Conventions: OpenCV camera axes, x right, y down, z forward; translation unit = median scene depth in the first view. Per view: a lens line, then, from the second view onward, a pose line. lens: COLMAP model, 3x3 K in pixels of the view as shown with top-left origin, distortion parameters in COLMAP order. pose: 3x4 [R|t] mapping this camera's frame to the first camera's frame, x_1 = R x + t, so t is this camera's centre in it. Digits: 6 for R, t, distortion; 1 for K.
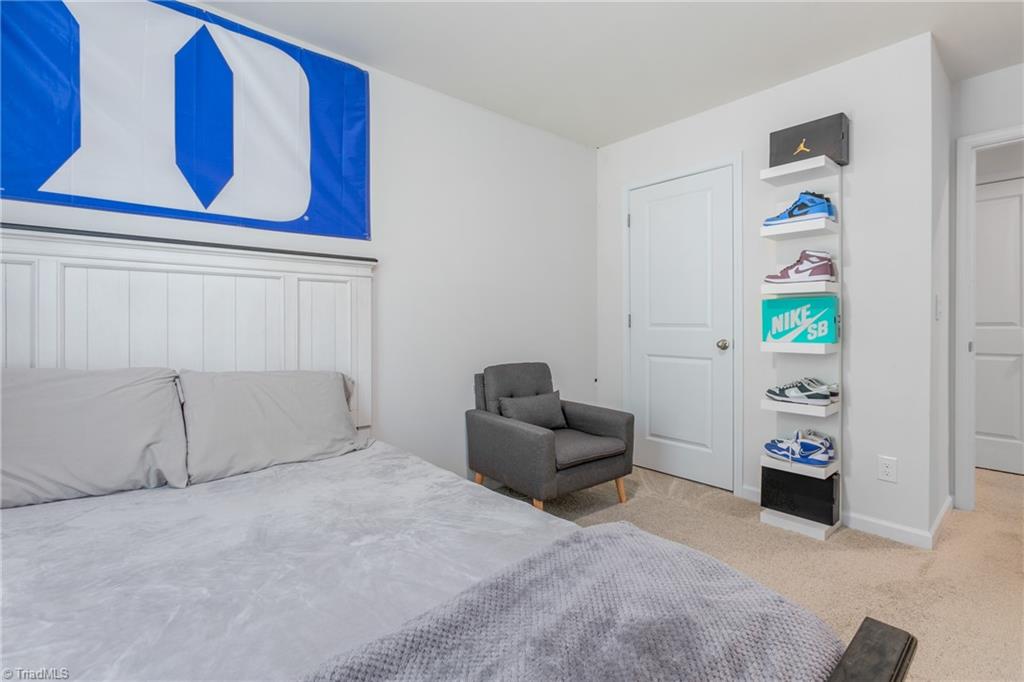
lens RADIAL K [[468.3, 0, 510.4], [0, 468.3, 316.0], [0, 0, 1]] dist [-0.003632, 0.000018]
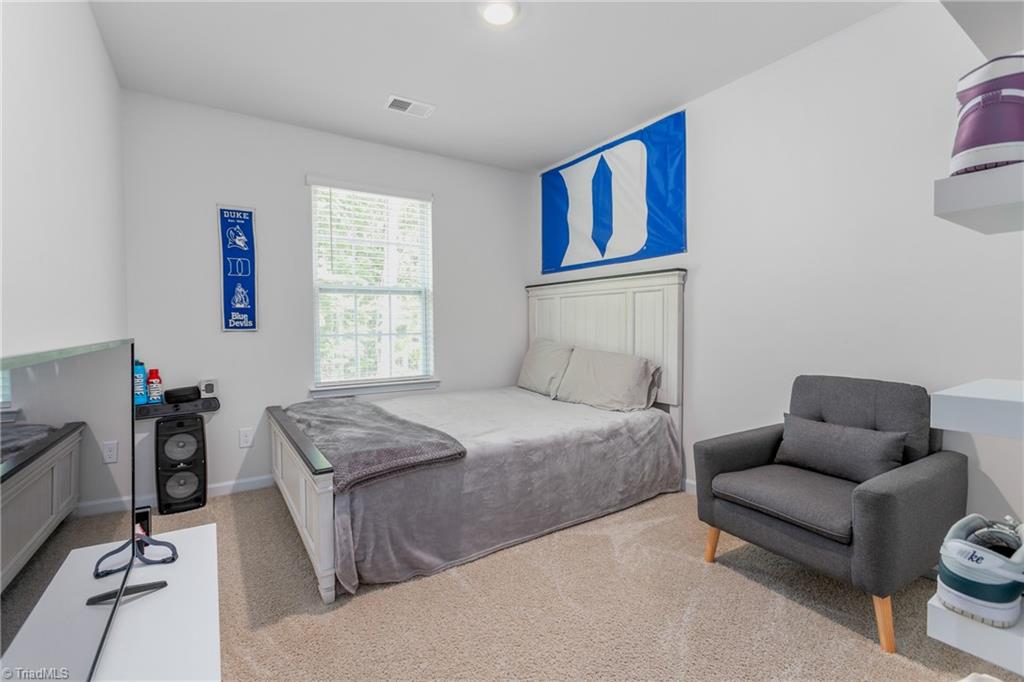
lens RADIAL K [[461.5, 0, 508.5], [0, 461.5, 332.9], [0, 0, 1]] dist [0.000466, 0.000971]
pose [[-0.143069, 0.017669, -0.989555, 1.022197], [0.013104, 0.999787, 0.015957, 0.020315], [0.989626, -0.010684, -0.143270, 0.796083]]
